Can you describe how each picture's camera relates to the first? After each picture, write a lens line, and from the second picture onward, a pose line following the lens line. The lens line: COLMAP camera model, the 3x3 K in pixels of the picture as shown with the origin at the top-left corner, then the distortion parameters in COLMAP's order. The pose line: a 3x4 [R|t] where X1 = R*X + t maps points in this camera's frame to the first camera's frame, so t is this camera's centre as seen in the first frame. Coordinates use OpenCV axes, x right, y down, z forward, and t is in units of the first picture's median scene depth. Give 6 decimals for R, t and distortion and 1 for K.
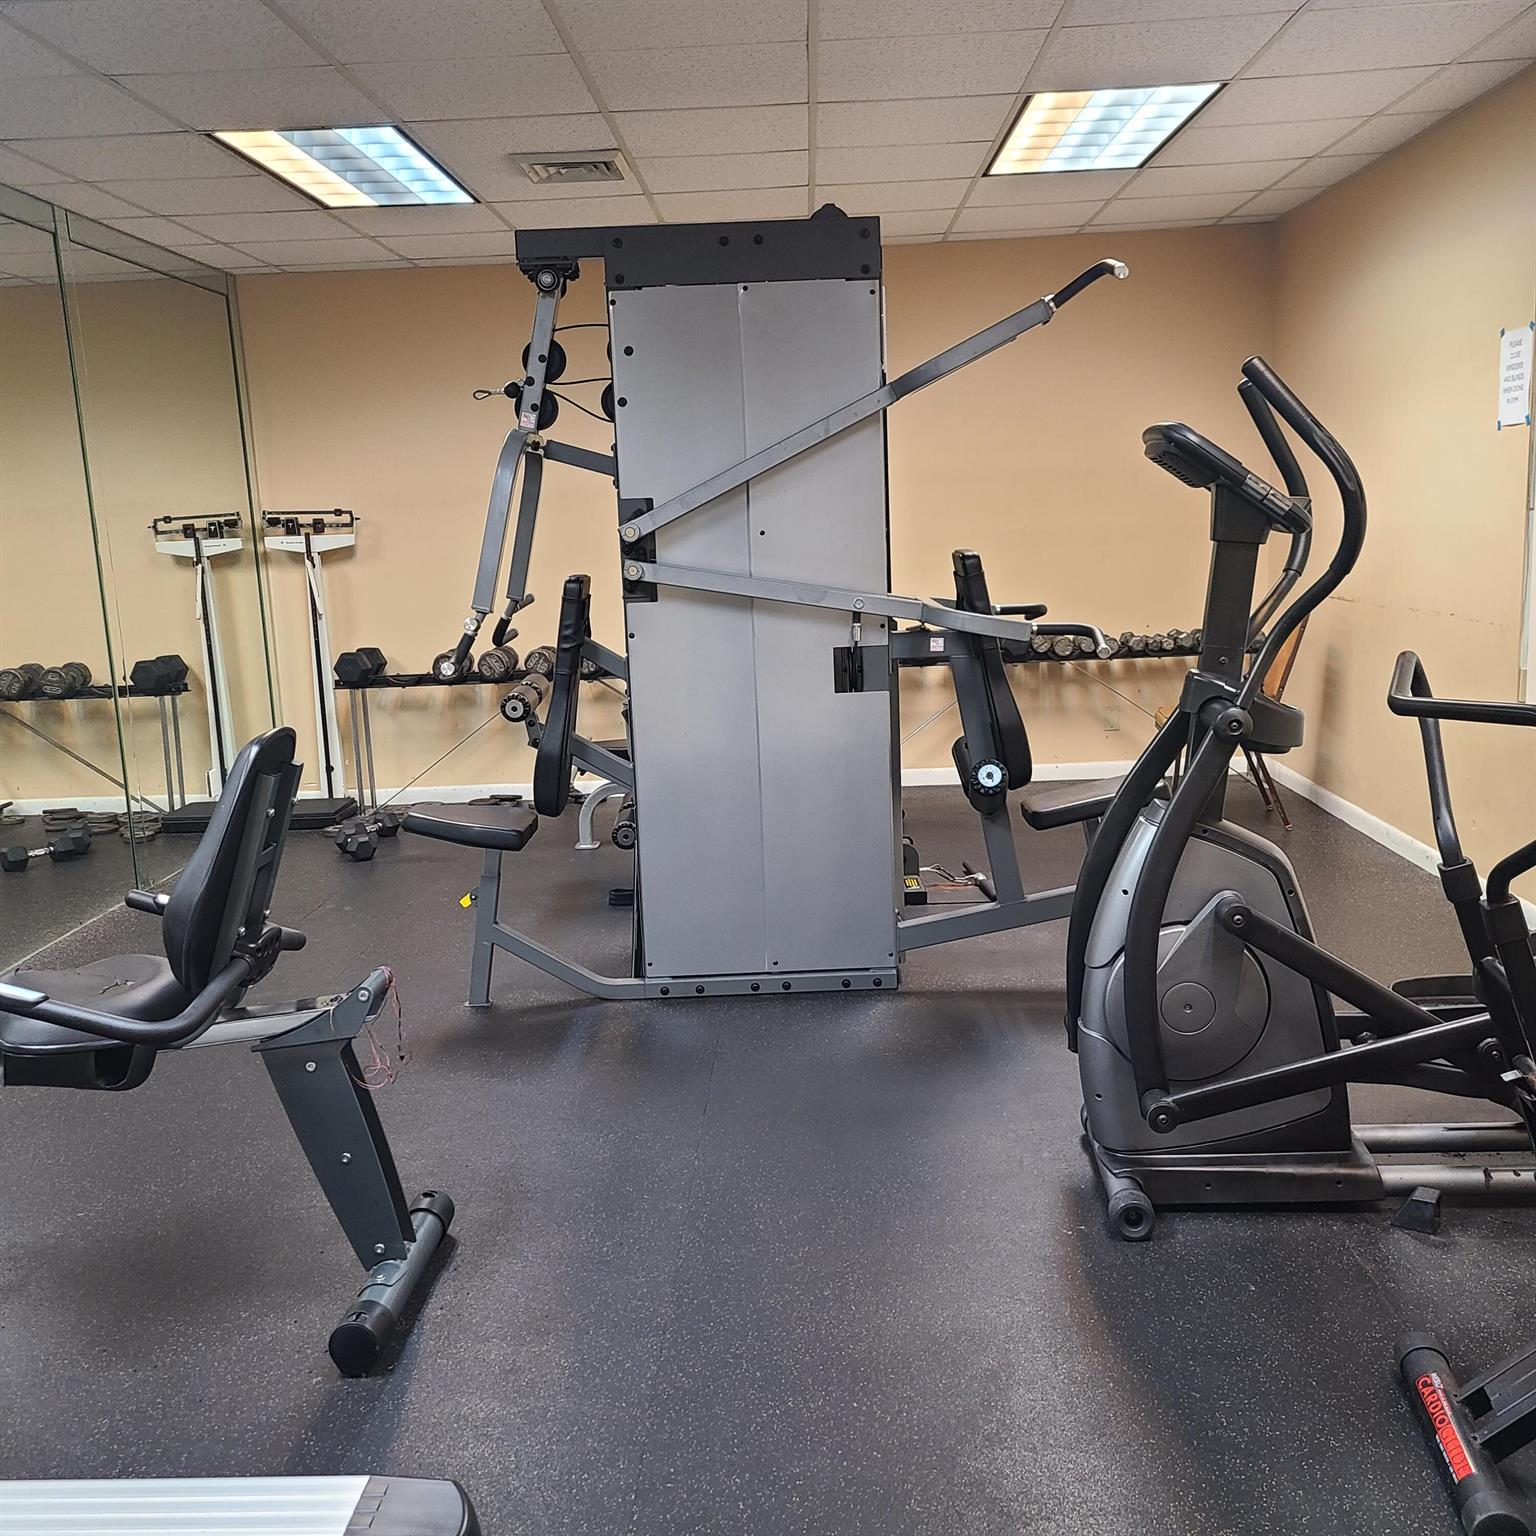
lens RADIAL K [[1539.5, 0, 761.8], [0, 1539.5, 790.1], [0, 0, 1]] dist [0.055103, -0.029051]
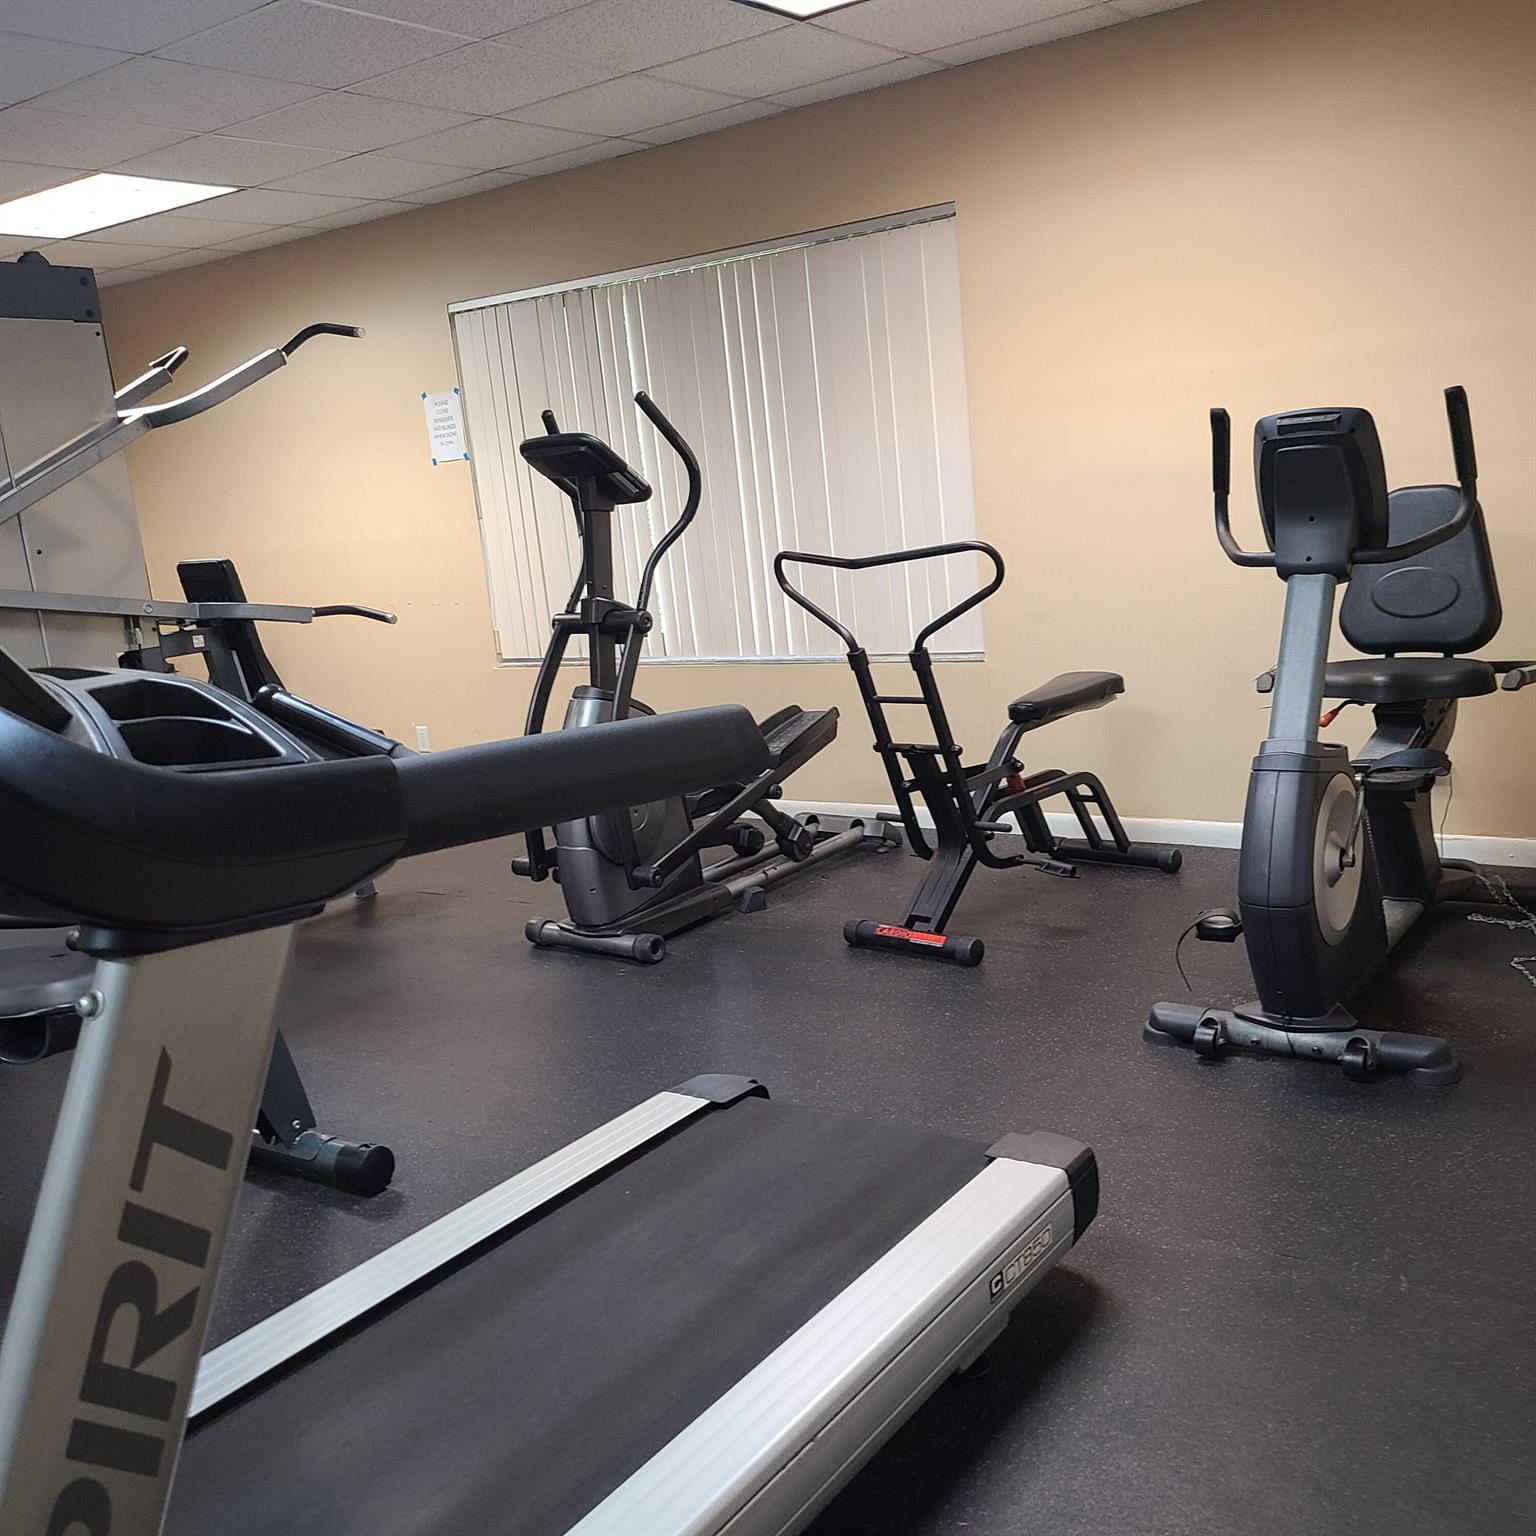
lens RADIAL K [[1539.5, 0, 761.8], [0, 1539.5, 790.1], [0, 0, 1]] dist [0.055103, -0.029051]
pose [[0.556234, -0.178686, 0.811588, -0.578286], [0.223395, 0.972813, 0.061076, 0.034942], [-0.800436, 0.147332, 0.581029, 0.006350]]
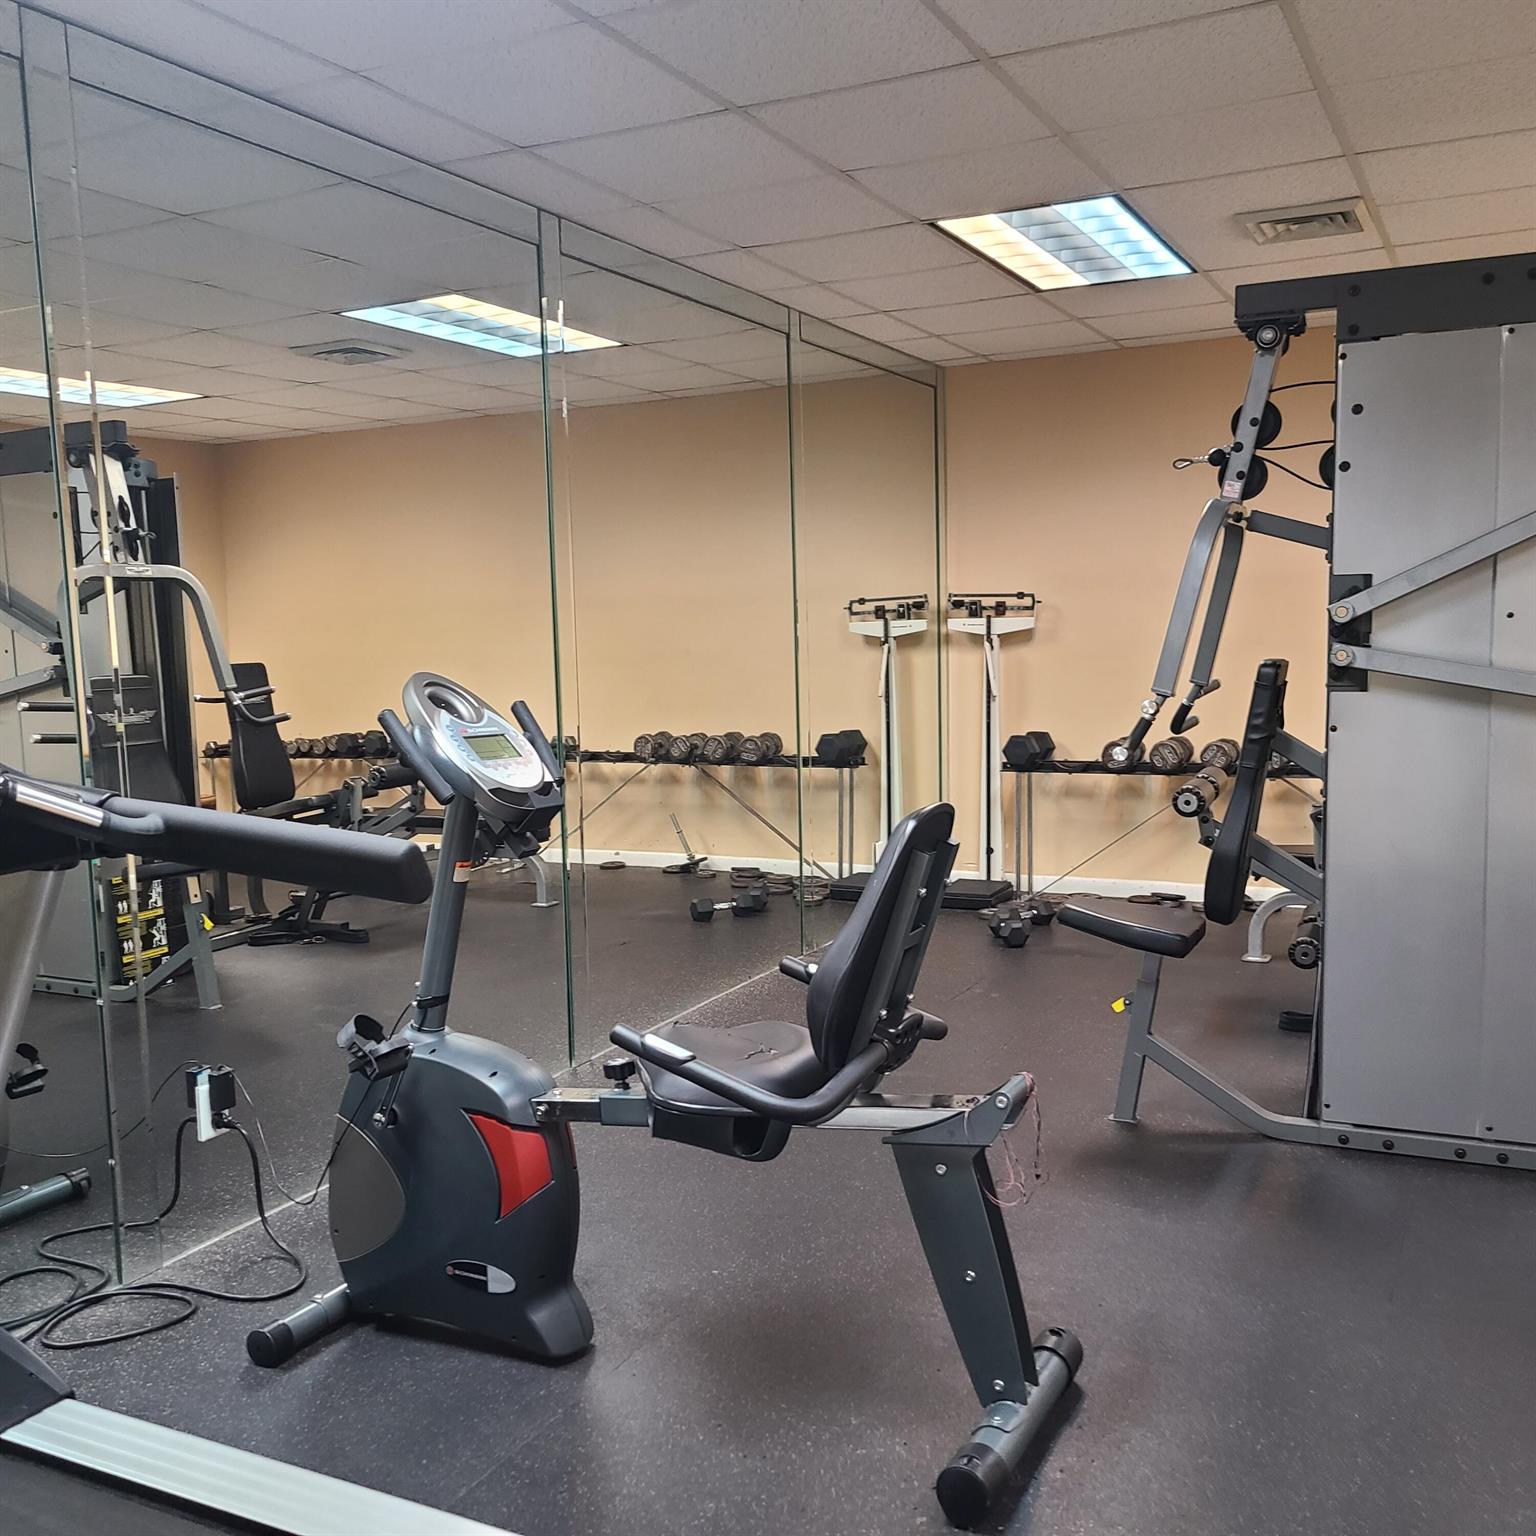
lens RADIAL K [[1539.5, 0, 761.8], [0, 1539.5, 790.1], [0, 0, 1]] dist [0.055103, -0.029051]
pose [[0.909402, 0.066418, -0.410581, -0.014732], [-0.090232, 0.995162, -0.038873, -0.001302], [0.406013, 0.072399, 0.910995, 0.059792]]
